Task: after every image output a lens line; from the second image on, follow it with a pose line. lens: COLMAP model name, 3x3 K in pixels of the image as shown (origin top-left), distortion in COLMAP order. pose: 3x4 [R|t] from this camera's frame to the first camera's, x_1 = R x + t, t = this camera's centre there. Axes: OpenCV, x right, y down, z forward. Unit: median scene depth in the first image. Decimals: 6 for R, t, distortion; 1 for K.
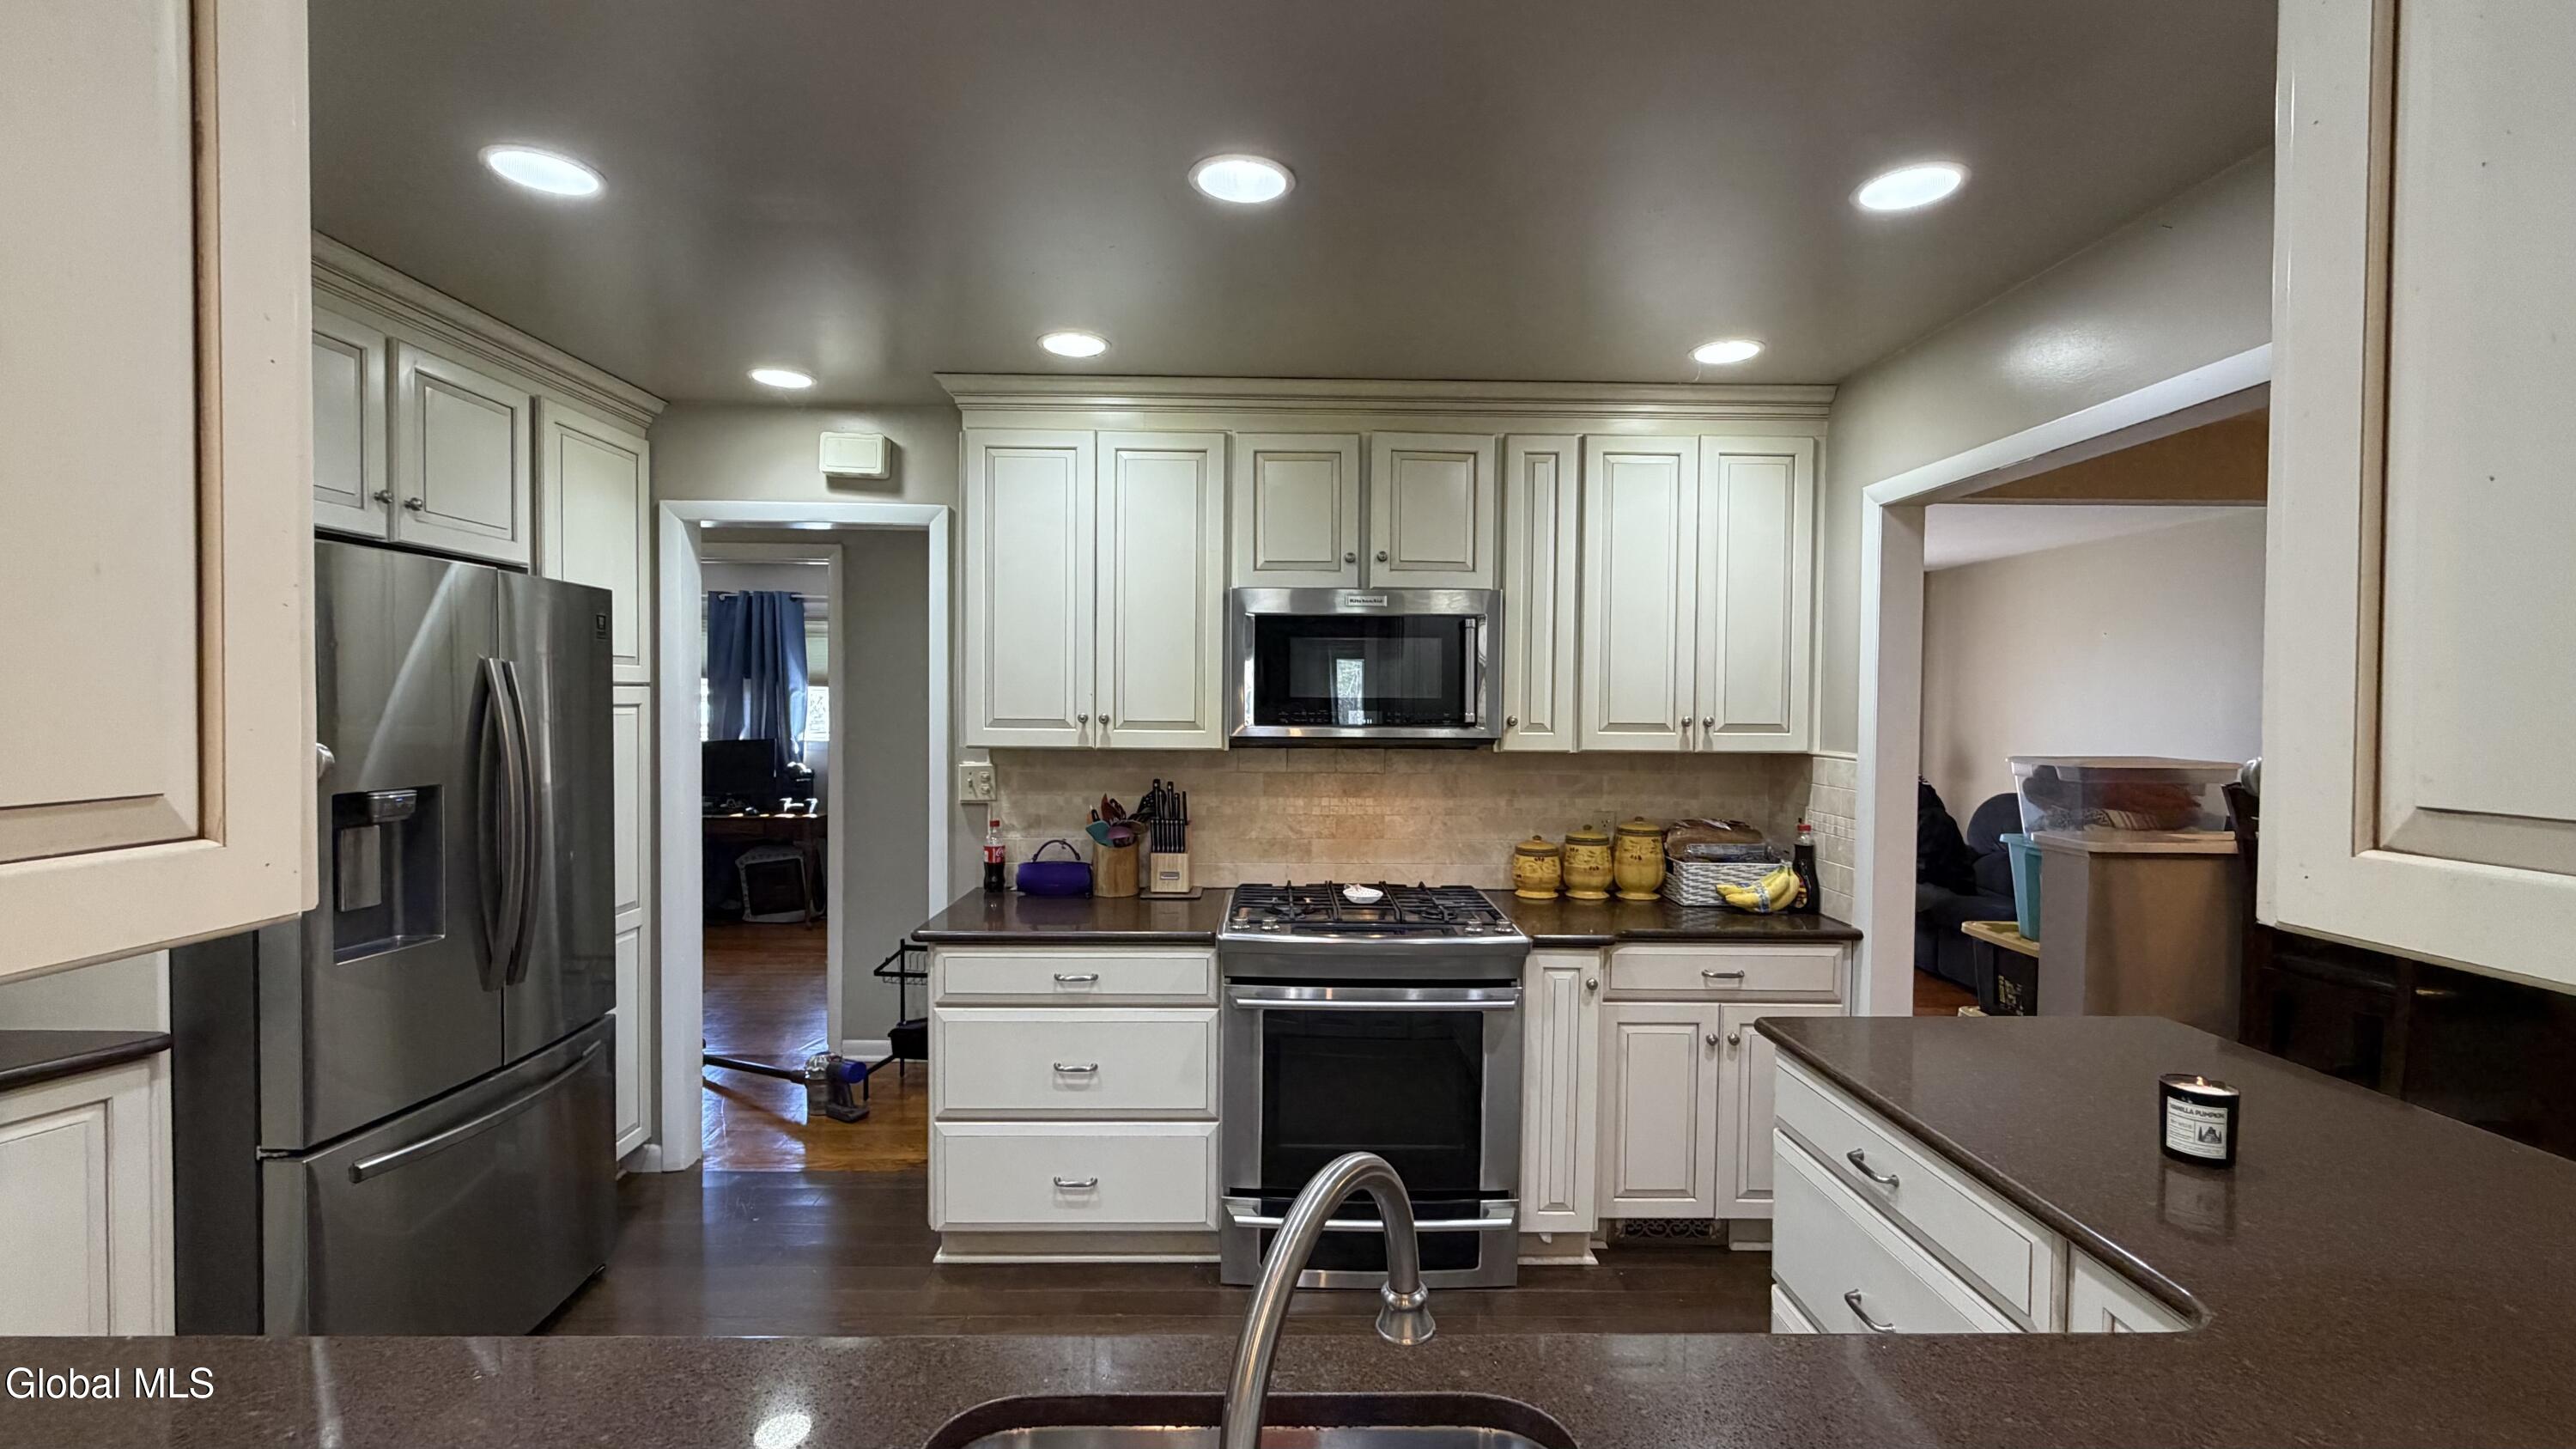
lens RADIAL K [[1025.4, 0, 1283.4], [0, 1025.4, 734.9], [0, 0, 1]] dist [-0.003467, 0.001348]
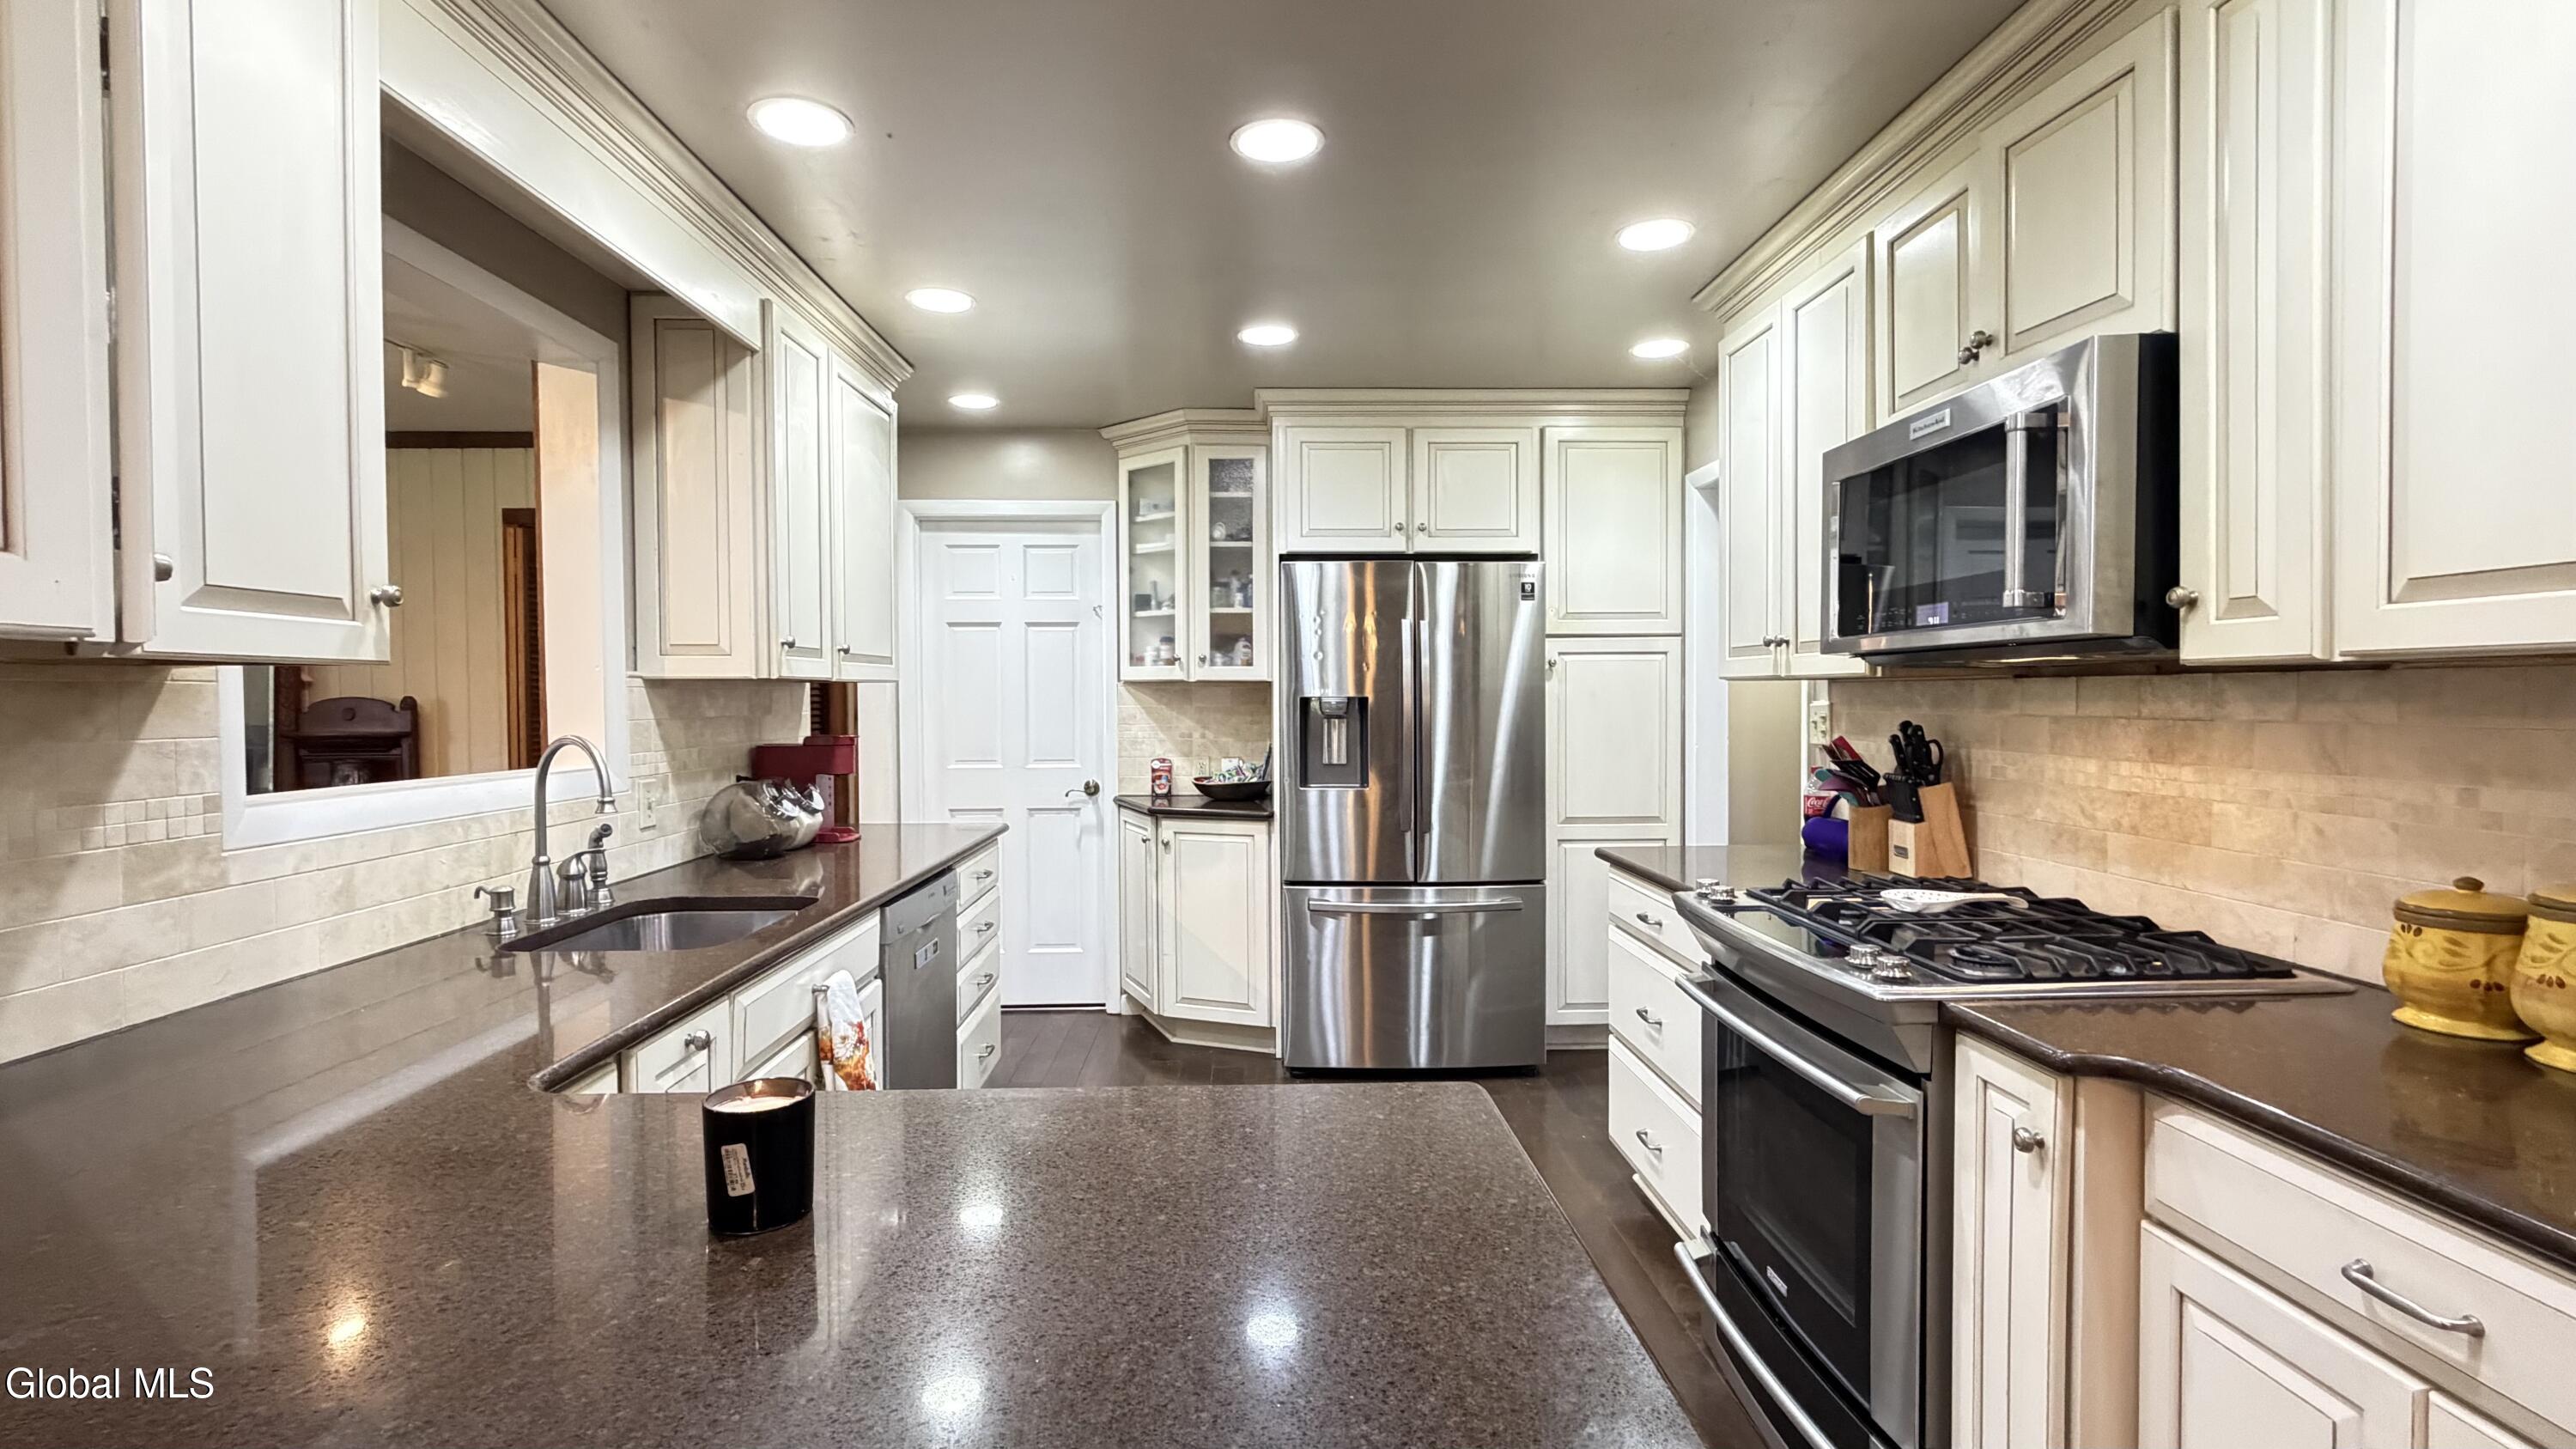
lens RADIAL K [[1160.8, 0, 1283.6], [0, 1160.8, 709.0], [0, 0, 1]] dist [0.005075, 0.000244]
pose [[0.026063, 0.005465, -0.999645, 0.744657], [-0.021040, 0.999767, 0.004917, 0.042781], [0.999439, 0.020904, 0.026172, 0.567635]]
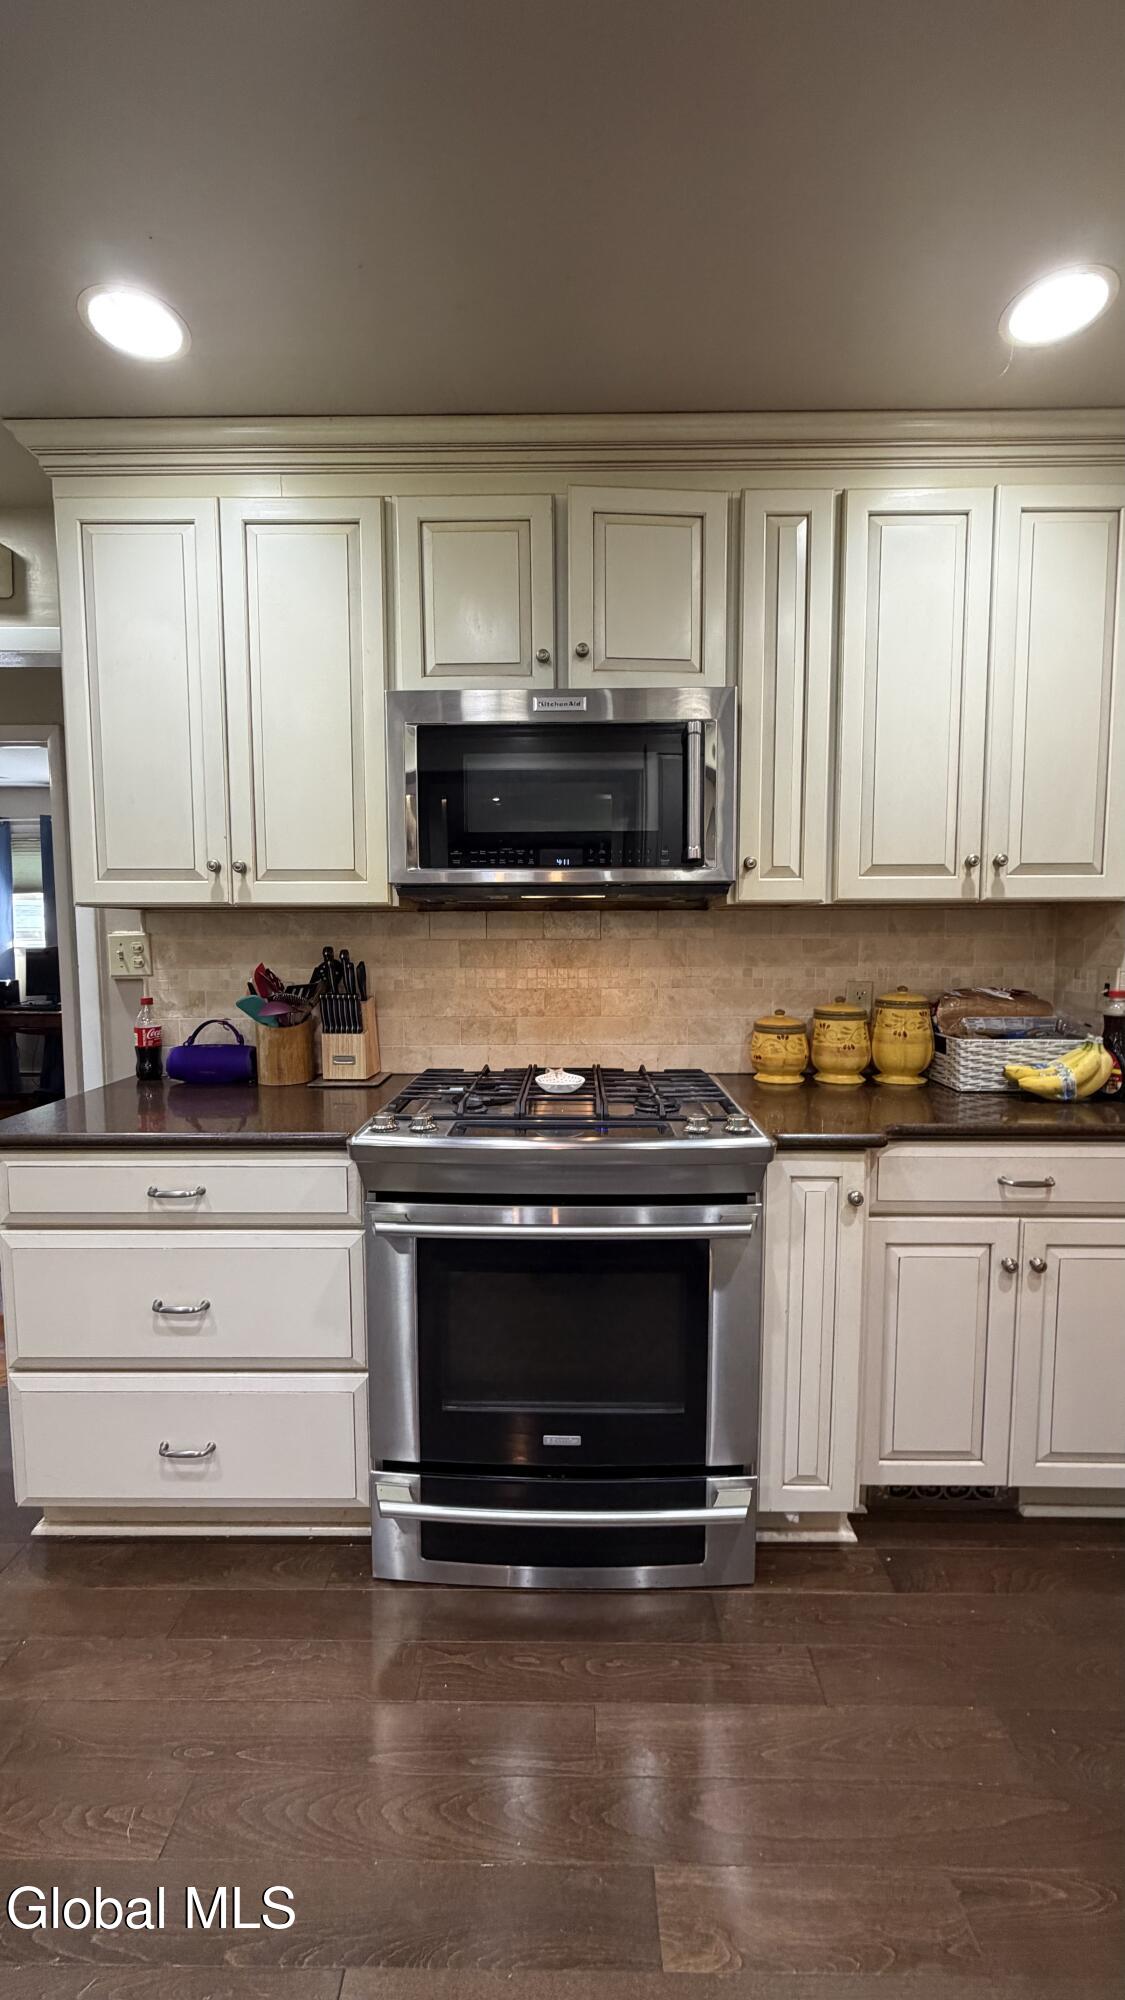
lens RADIAL K [[796.0, 0, 556.3], [0, 796.0, 991.5], [0, 0, 1]] dist [-0.003467, 0.001348]
pose [[0.999676, -0.009465, -0.023630, 0.085497], [0.010554, 0.998867, 0.046398, 0.054929], [0.023164, -0.046632, 0.998644, 0.369277]]
